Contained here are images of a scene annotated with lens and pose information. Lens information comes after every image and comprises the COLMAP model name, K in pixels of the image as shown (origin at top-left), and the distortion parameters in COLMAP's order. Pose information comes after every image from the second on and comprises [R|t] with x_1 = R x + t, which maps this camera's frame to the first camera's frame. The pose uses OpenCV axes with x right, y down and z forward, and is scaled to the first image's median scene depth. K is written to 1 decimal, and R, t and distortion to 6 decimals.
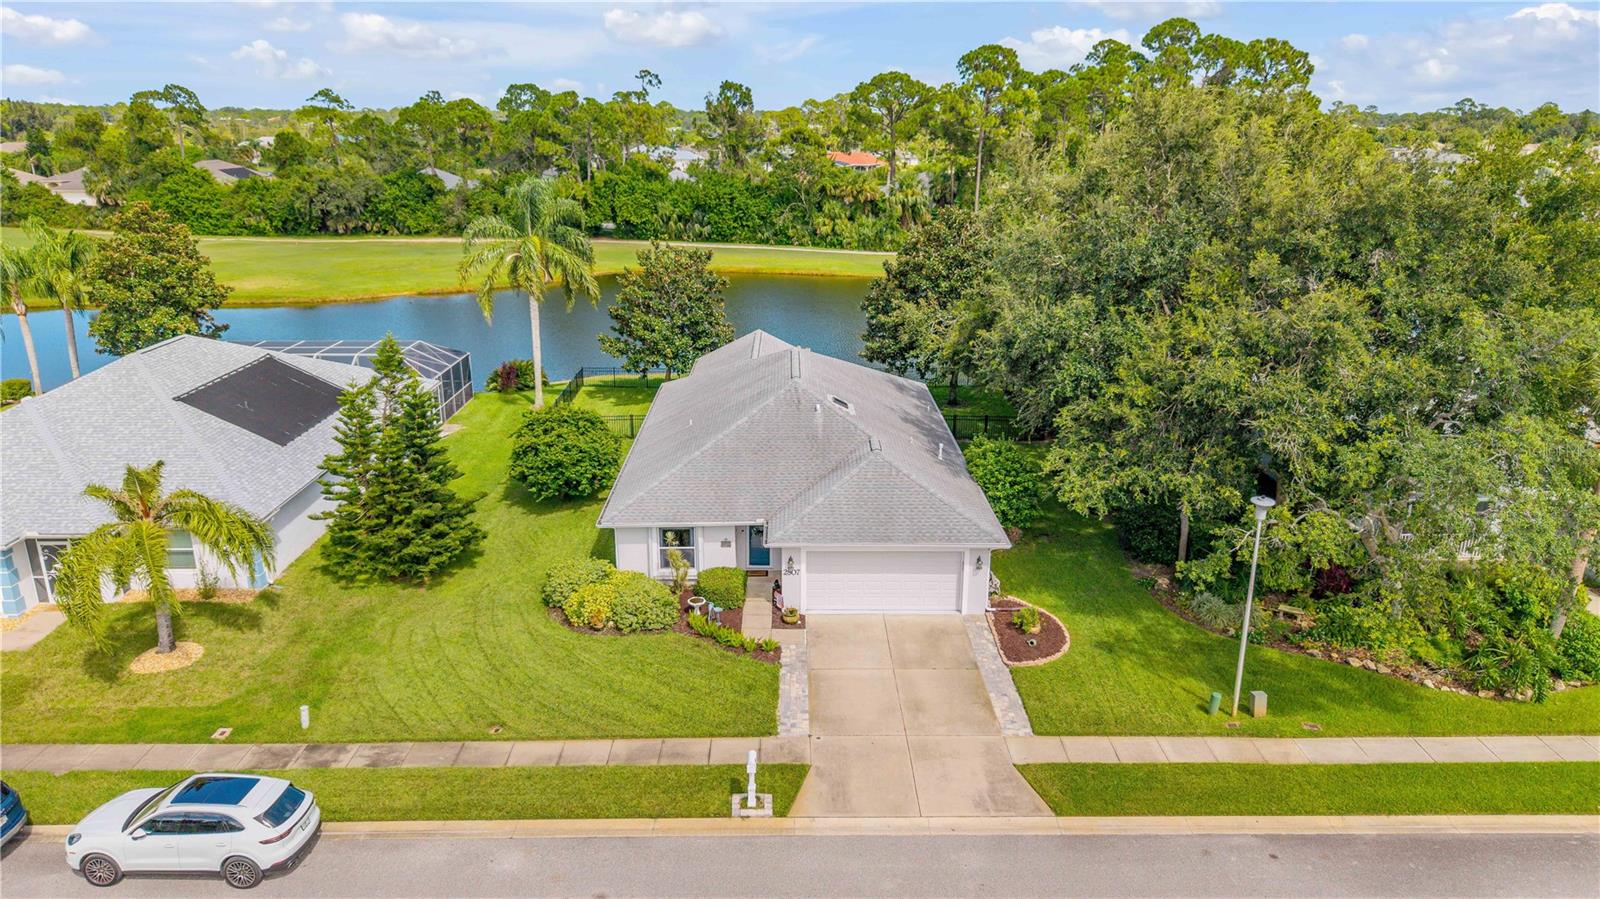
lens RADIAL K [[1020.6, 0, 800.0], [0, 1020.6, 449.5], [0, 0, 1]] dist [0.020109, -0.001626]
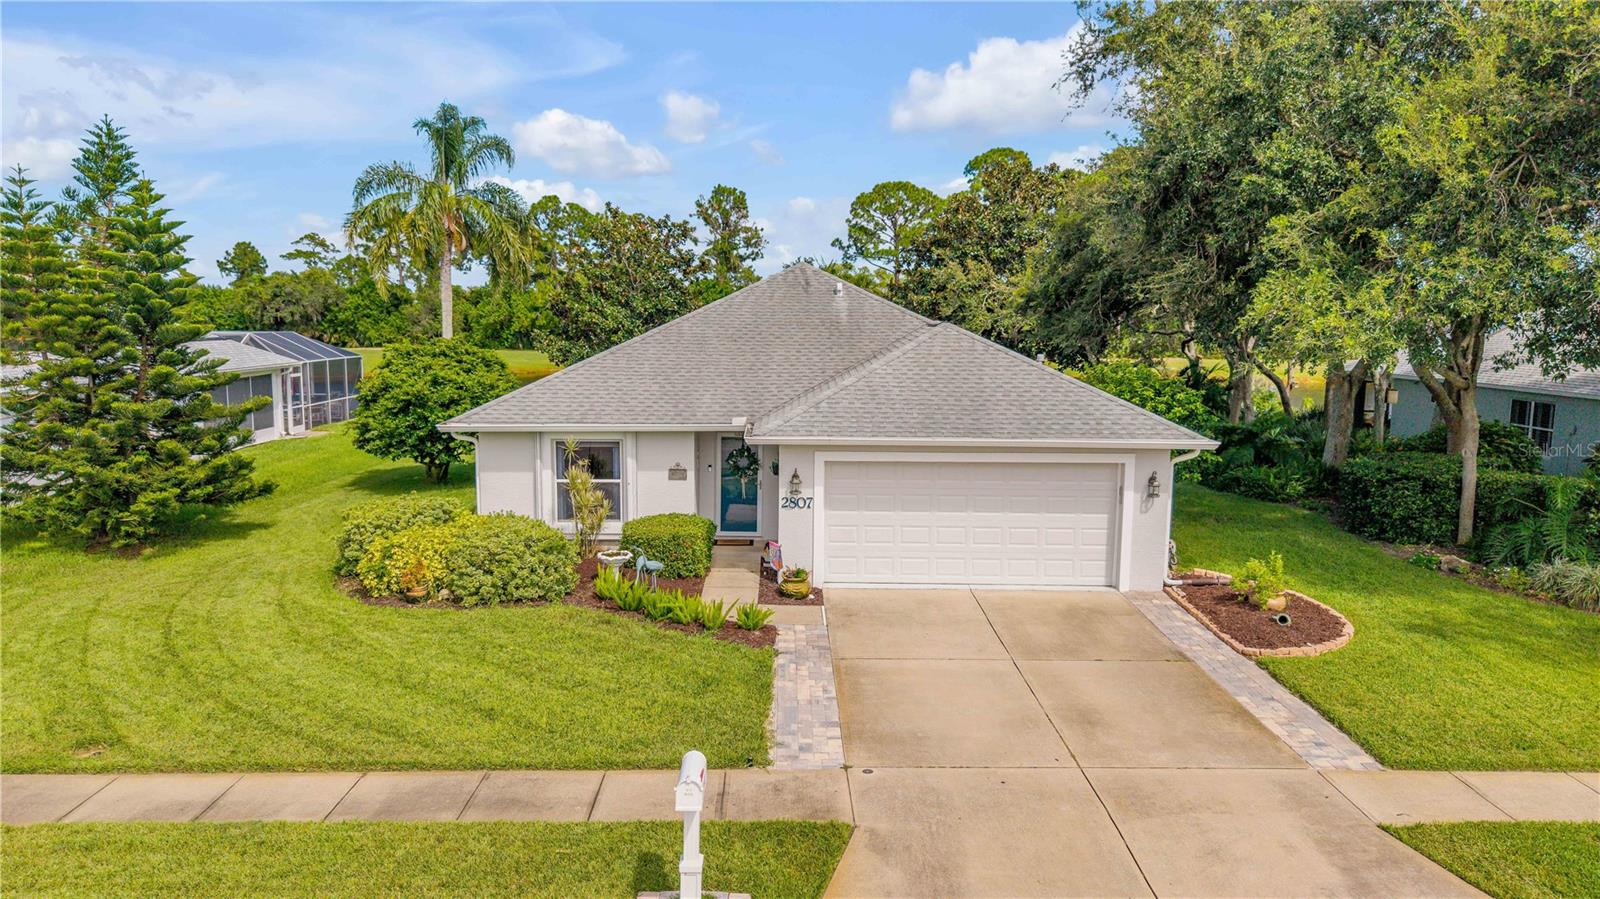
lens RADIAL K [[1068.3, 0, 800.0], [0, 1068.3, 449.5], [0, 0, 1]] dist [-0.002393, -0.001355]
pose [[0.999971, 0.005784, 0.004885, -0.010251], [-0.004949, 0.987694, -0.156319, 0.191465], [-0.005729, 0.156290, 0.987695, 0.481943]]
